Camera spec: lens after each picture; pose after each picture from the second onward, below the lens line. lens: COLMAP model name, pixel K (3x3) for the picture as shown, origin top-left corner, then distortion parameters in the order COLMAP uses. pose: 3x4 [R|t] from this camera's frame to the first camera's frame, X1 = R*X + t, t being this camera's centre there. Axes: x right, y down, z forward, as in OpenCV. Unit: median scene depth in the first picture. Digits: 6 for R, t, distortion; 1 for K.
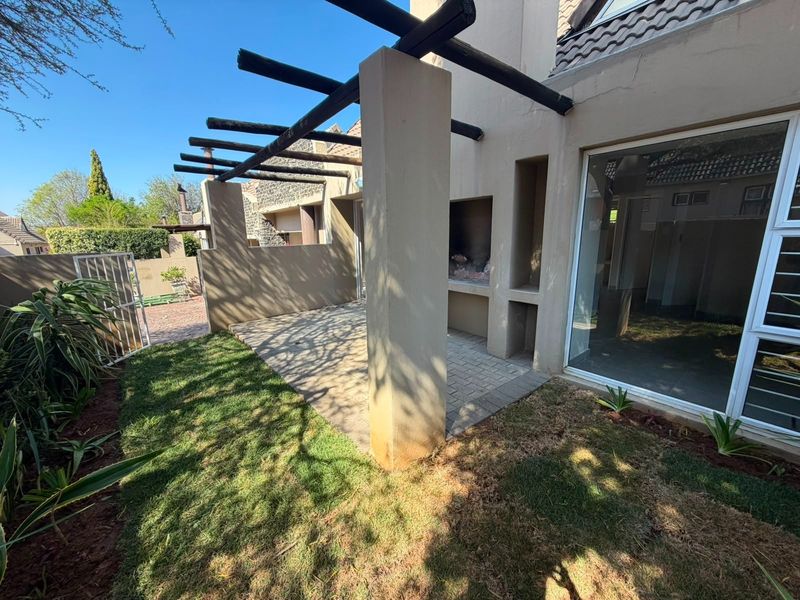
lens RADIAL K [[317.5, 0, 398.0], [0, 317.5, 300.1], [0, 0, 1]] dist [-0.001486, 0.000094]
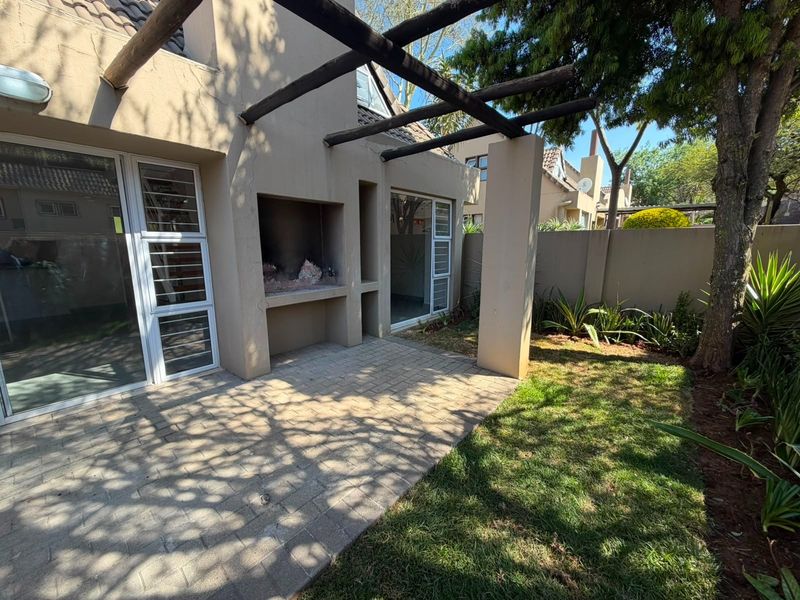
lens RADIAL K [[317.5, 0, 398.0], [0, 317.5, 300.1], [0, 0, 1]] dist [-0.001486, 0.000094]
pose [[-0.179500, -0.157571, 0.971057, -0.821916], [0.206979, 0.958945, 0.193866, -0.173054], [-0.961738, 0.235787, -0.139516, 0.997148]]
